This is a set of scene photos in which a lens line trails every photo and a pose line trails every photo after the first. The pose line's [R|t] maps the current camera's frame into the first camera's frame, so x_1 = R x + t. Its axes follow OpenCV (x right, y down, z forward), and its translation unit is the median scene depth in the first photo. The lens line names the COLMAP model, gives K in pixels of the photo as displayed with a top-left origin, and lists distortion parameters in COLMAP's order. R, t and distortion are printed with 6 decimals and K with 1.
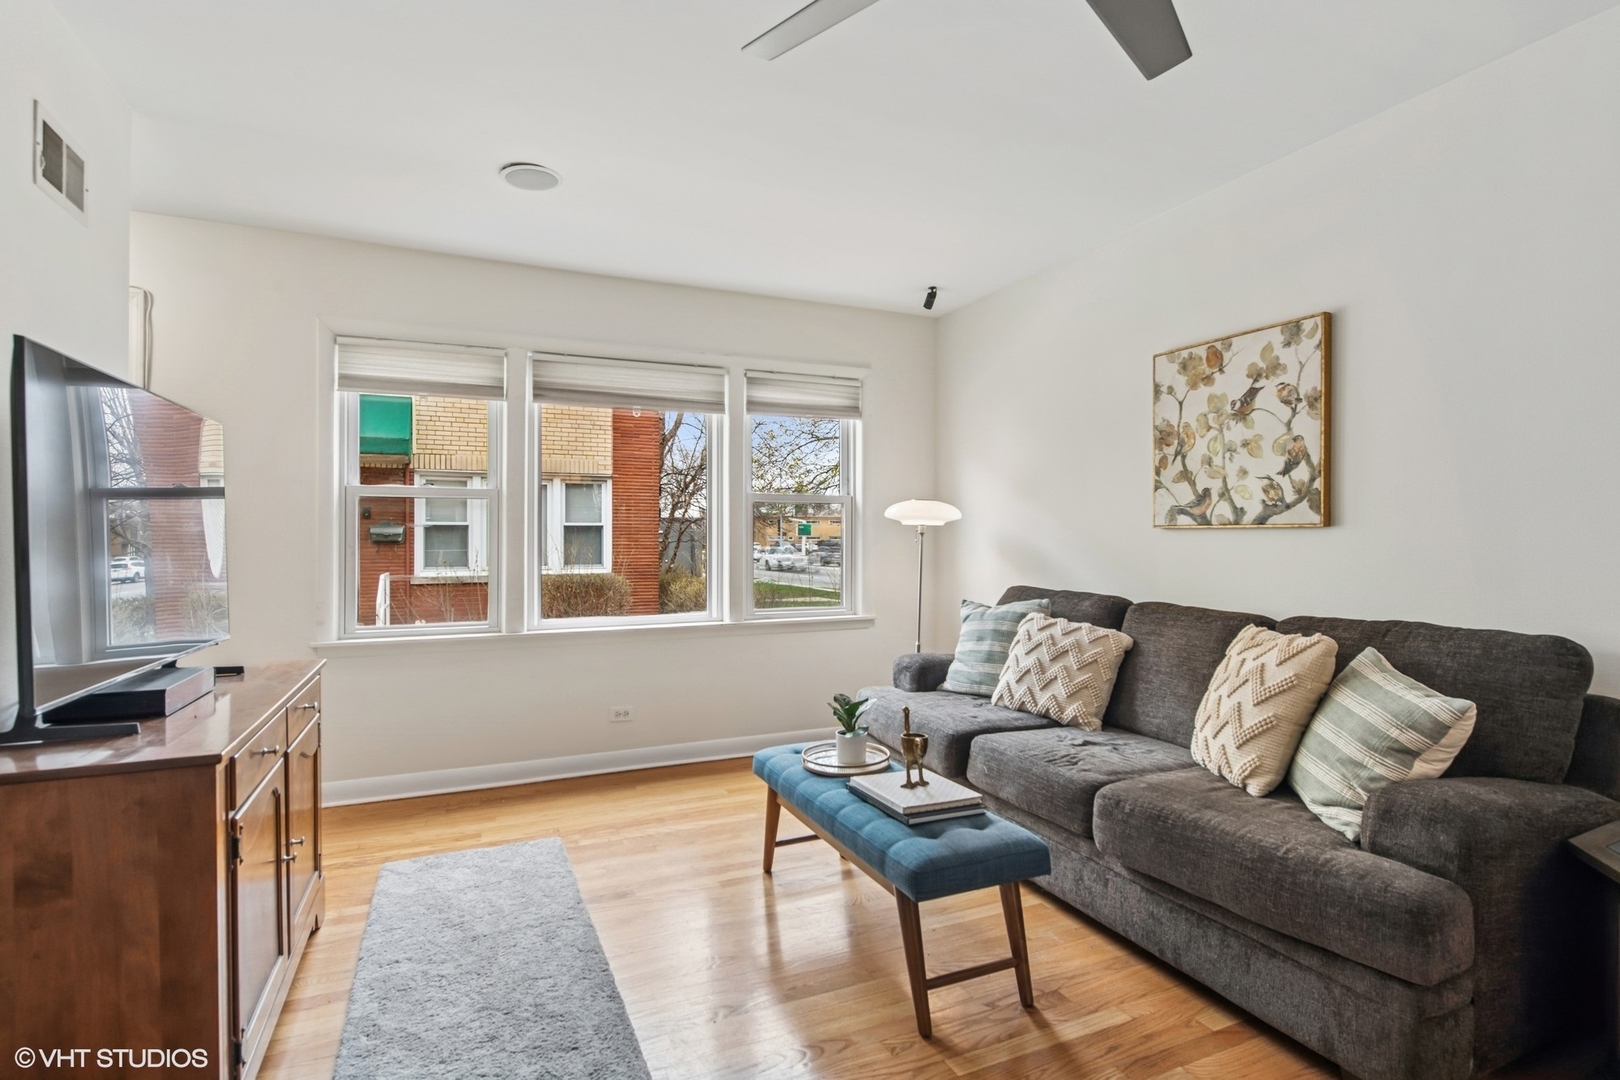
lens RADIAL K [[807.6, 0, 815.8], [0, 807.6, 536.7], [0, 0, 1]] dist [-0.004802, -0.001443]
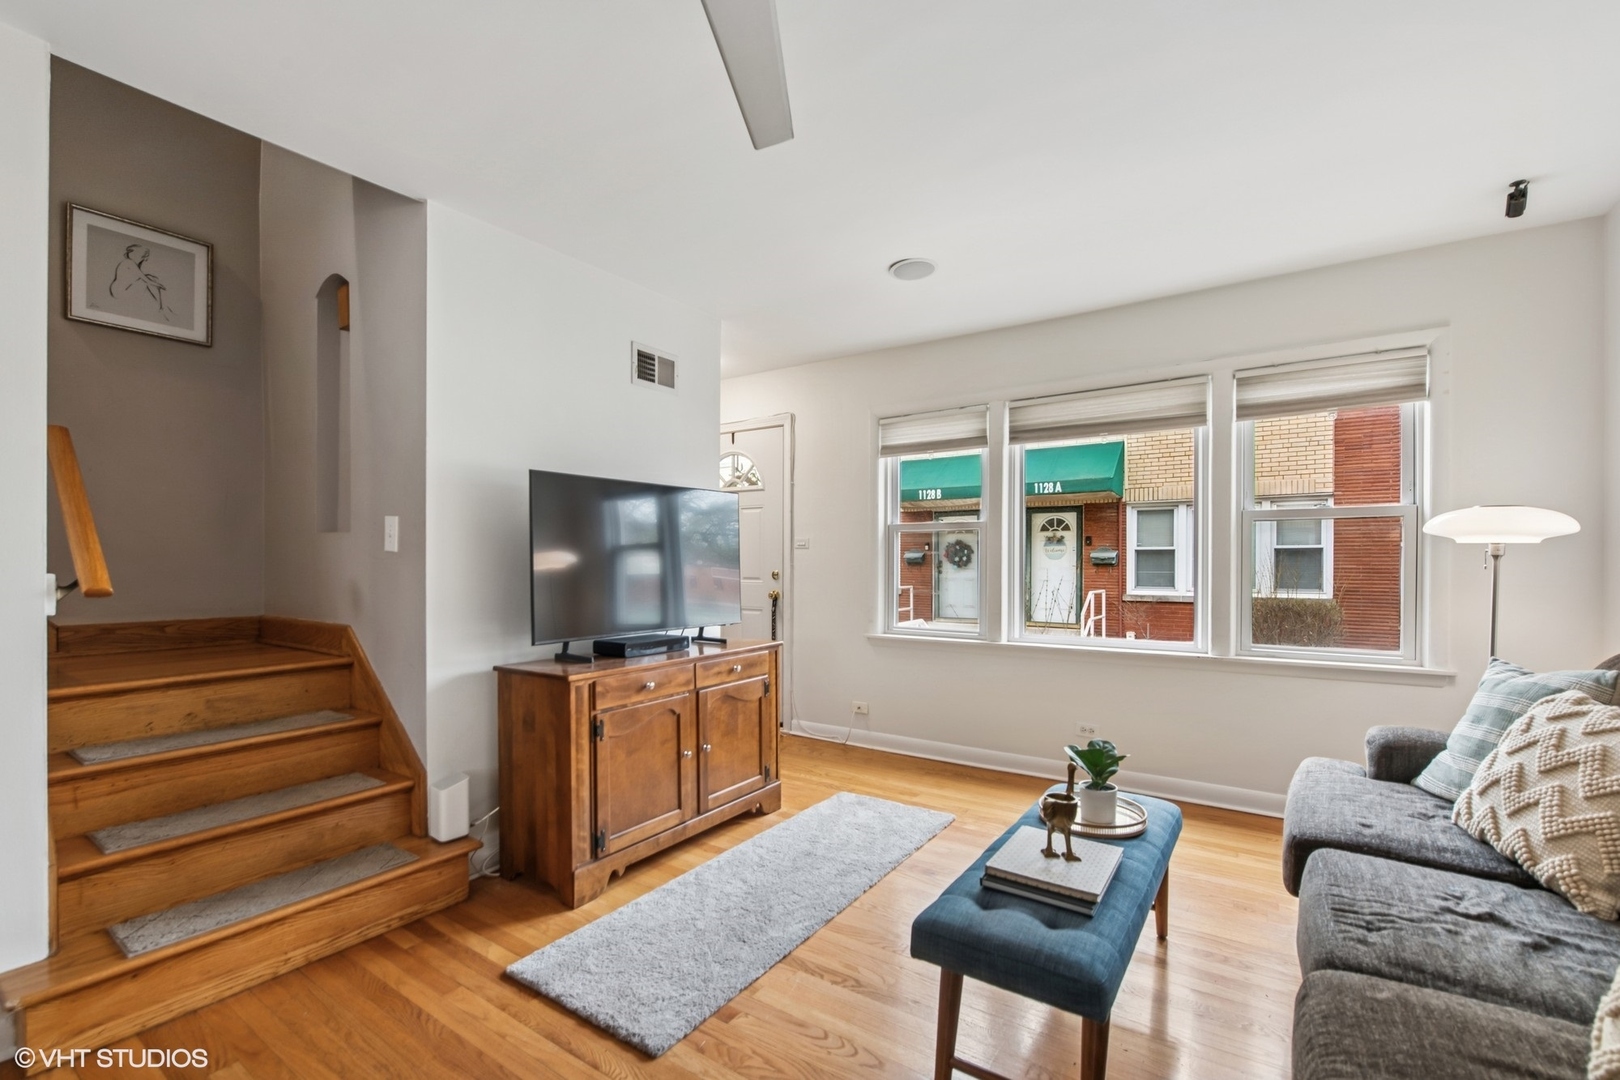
lens RADIAL K [[693.4, 0, 800.1], [0, 693.4, 563.2], [0, 0, 1]] dist [-0.003840, -0.002063]
pose [[0.523314, 0.002482, -0.852136, 0.338149], [0.001667, 0.999991, 0.003936, -0.001020], [0.852138, -0.003480, 0.523305, 0.219388]]
